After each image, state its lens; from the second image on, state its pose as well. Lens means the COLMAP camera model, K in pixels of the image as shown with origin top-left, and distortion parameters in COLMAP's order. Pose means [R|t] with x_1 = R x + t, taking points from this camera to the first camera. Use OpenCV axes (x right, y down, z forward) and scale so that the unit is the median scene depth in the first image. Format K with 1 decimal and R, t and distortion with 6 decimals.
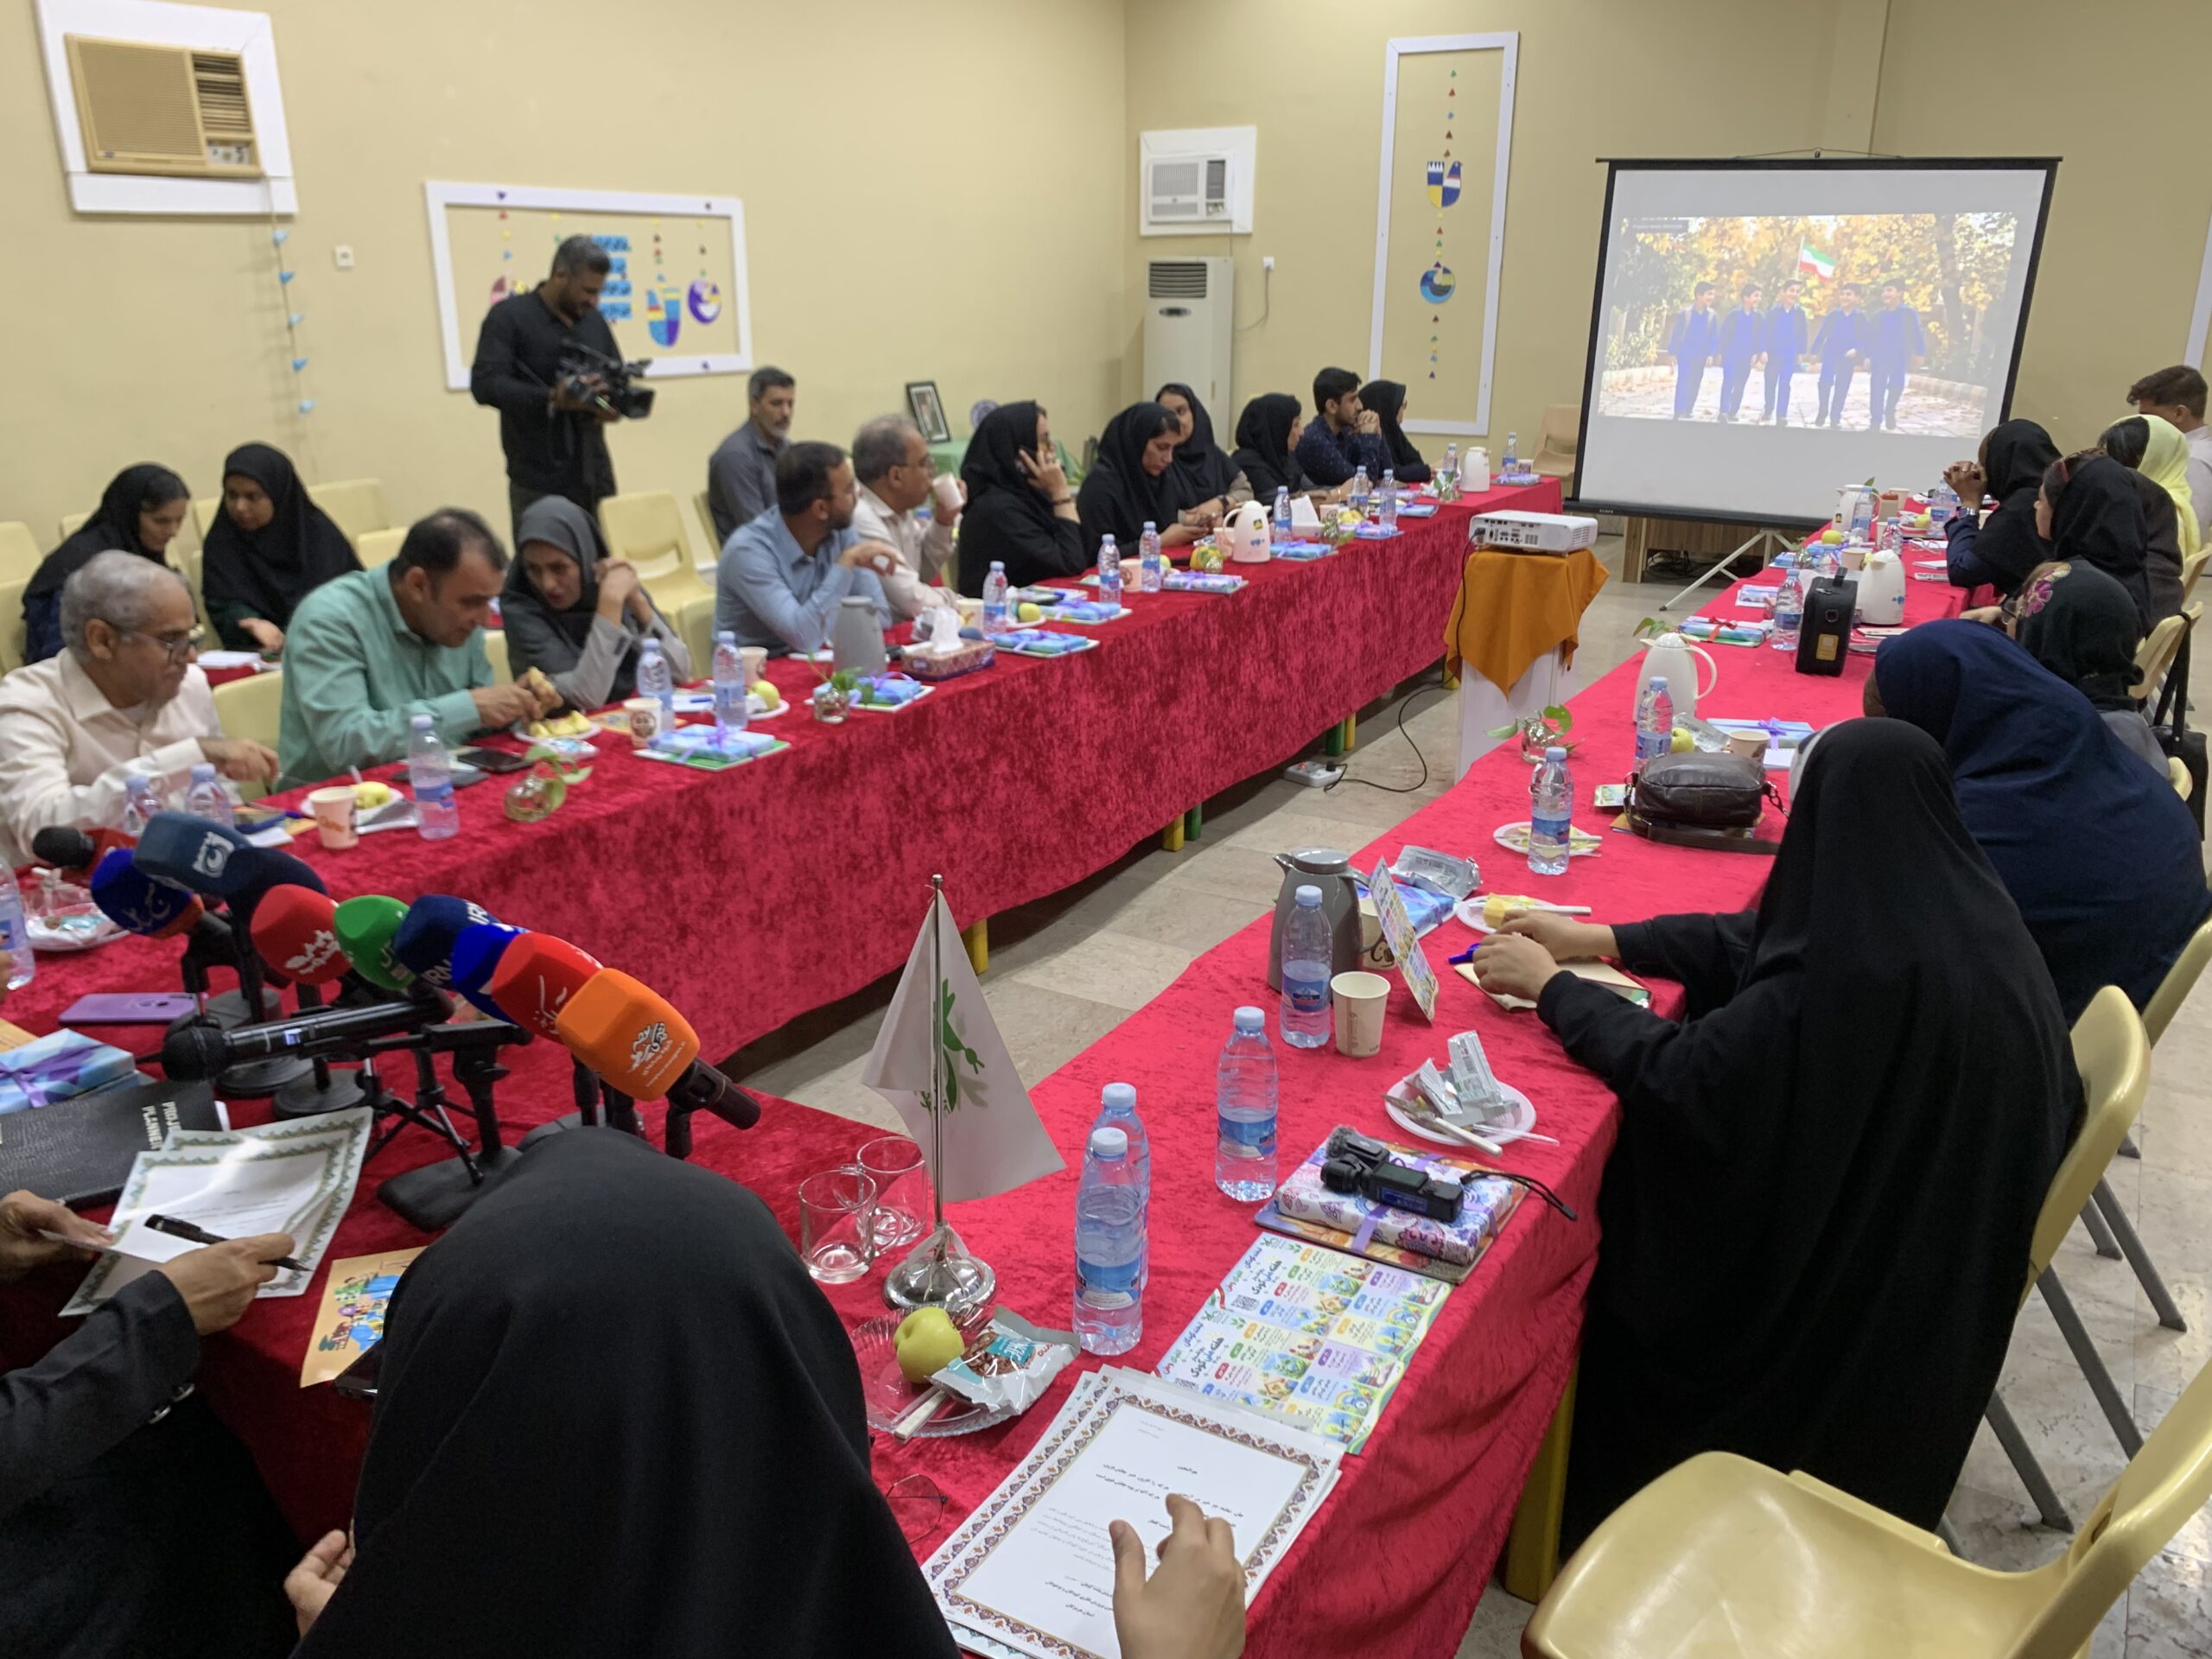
lens RADIAL K [[1708.2, 0, 1121.3], [0, 1708.2, 821.7], [0, 0, 1]] dist [0.037901, -0.086607]
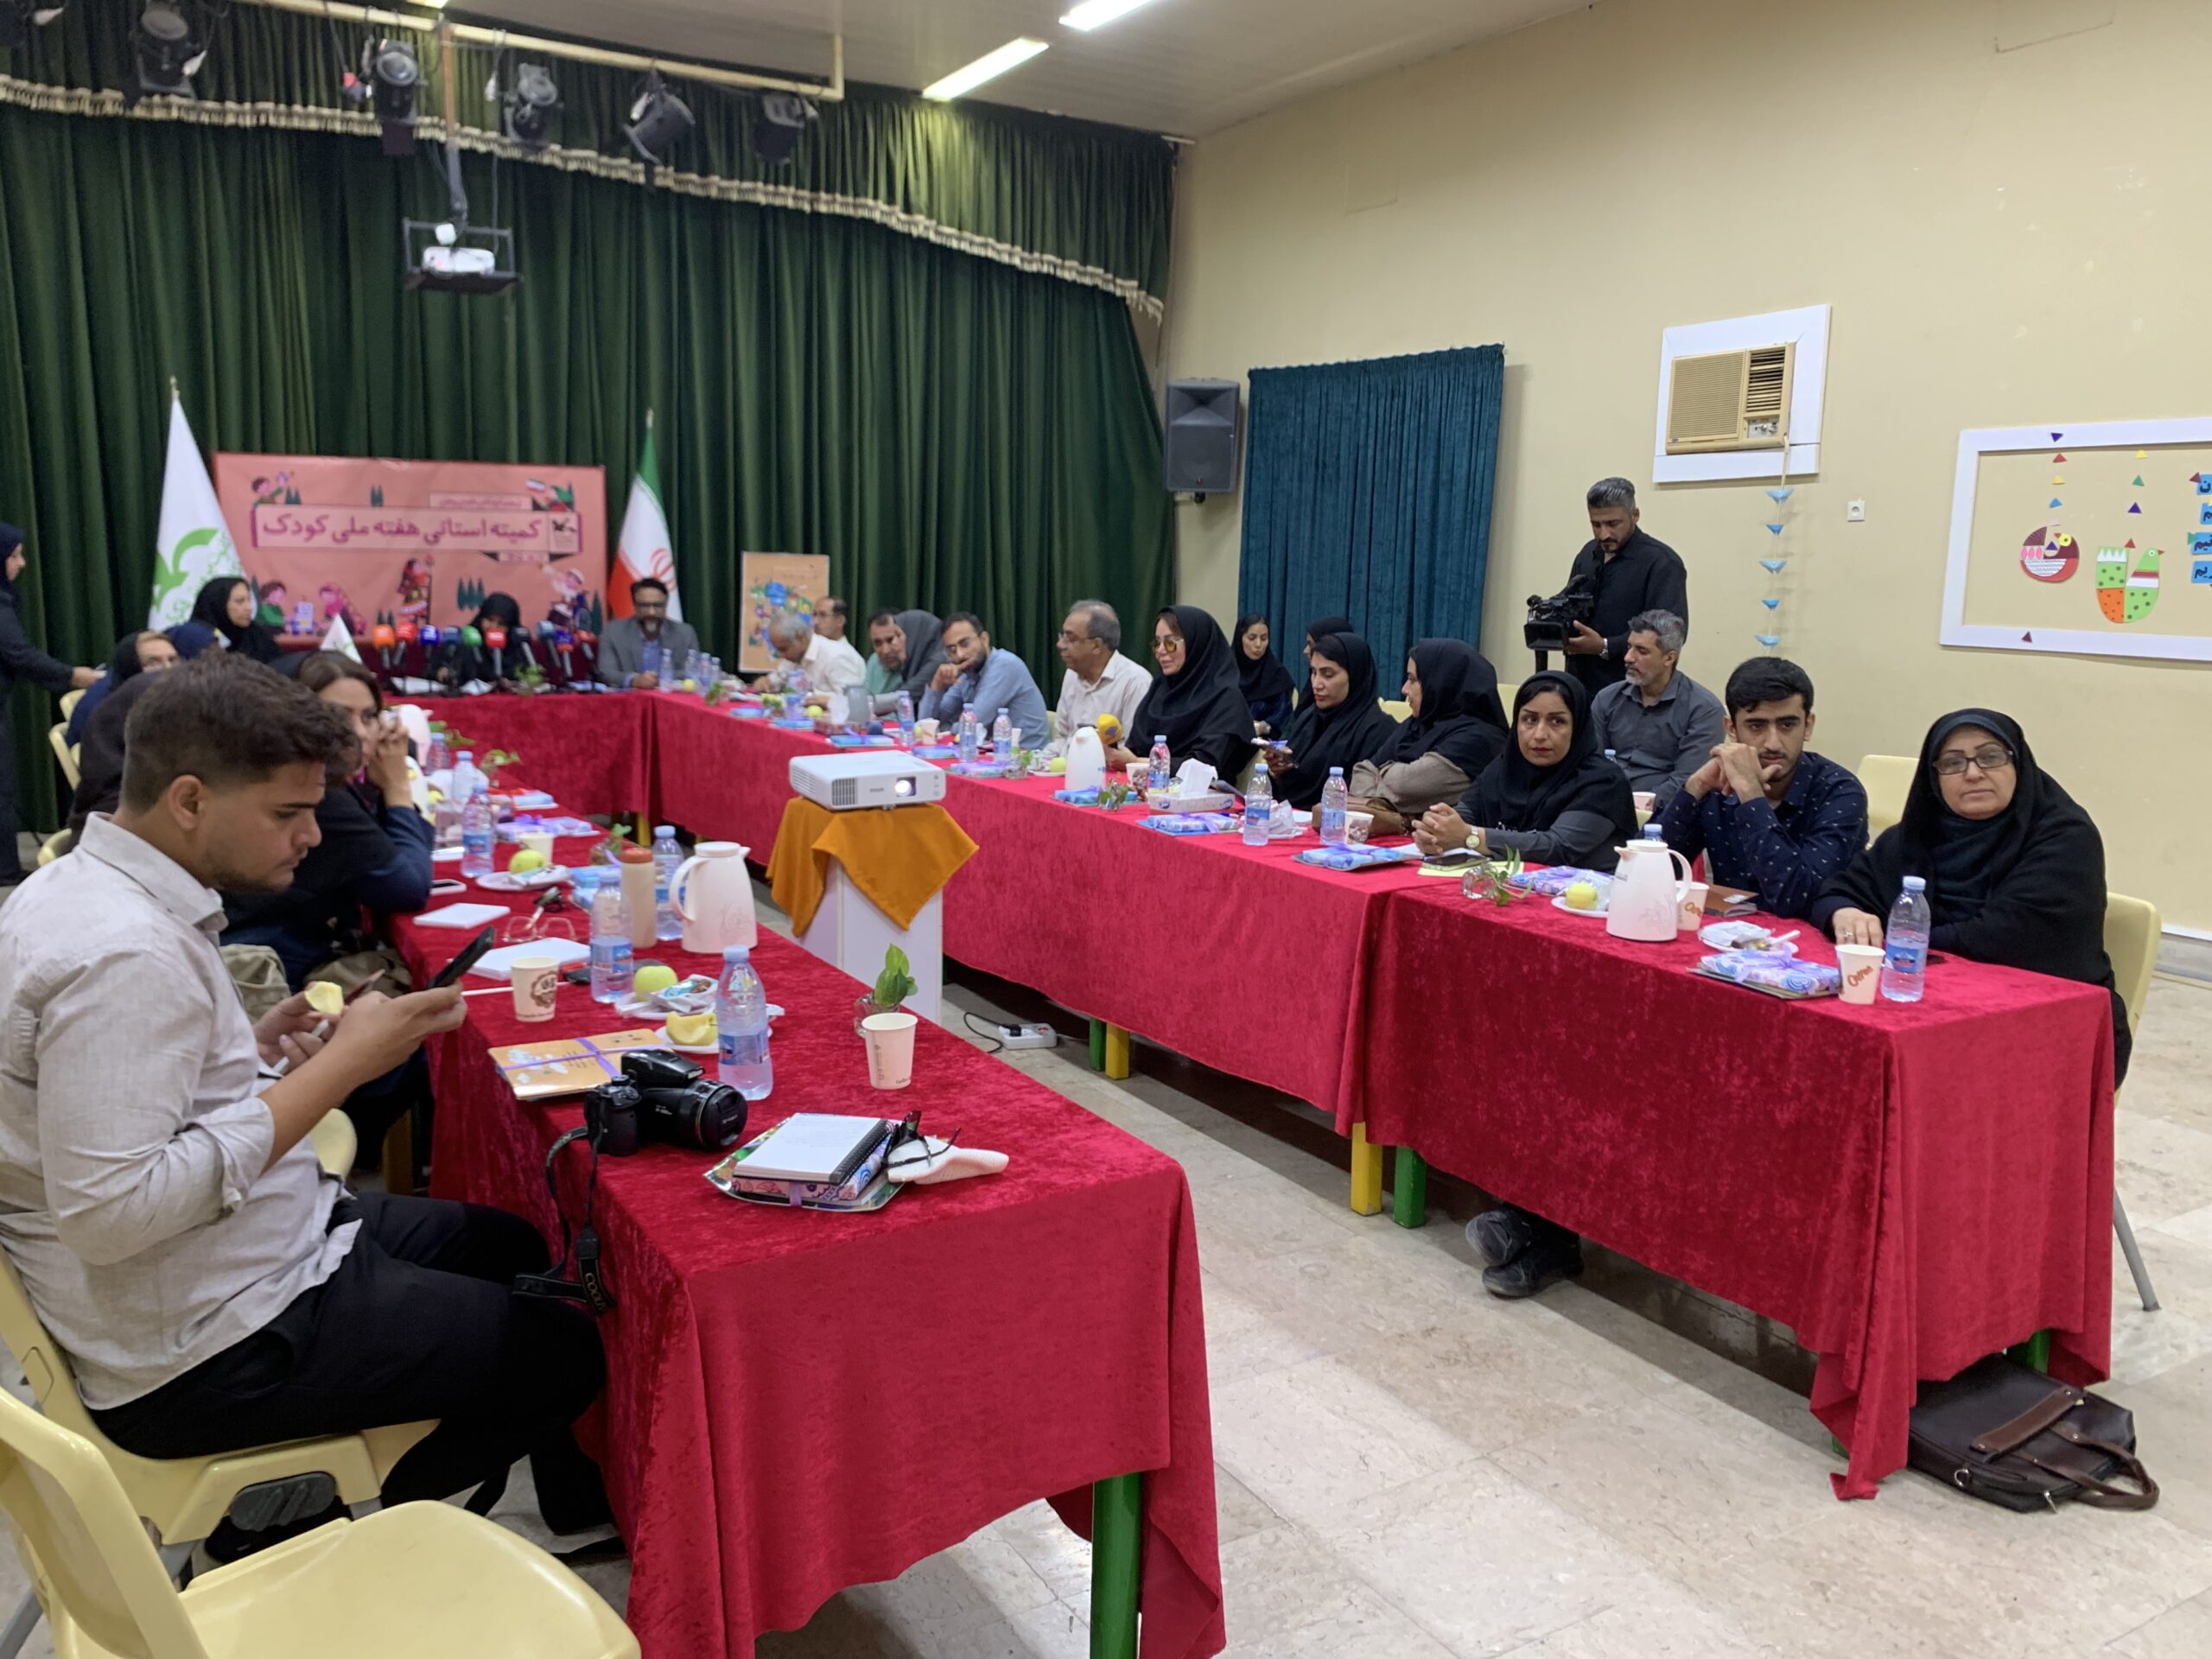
lens RADIAL K [[1708.2, 0, 1121.3], [0, 1708.2, 821.7], [0, 0, 1]] dist [0.037901, -0.086607]
pose [[-0.521258, 0.095256, -0.848066, 0.752452], [-0.294250, 0.912750, 0.283380, -0.345649], [0.801066, 0.397258, -0.447749, 1.279622]]
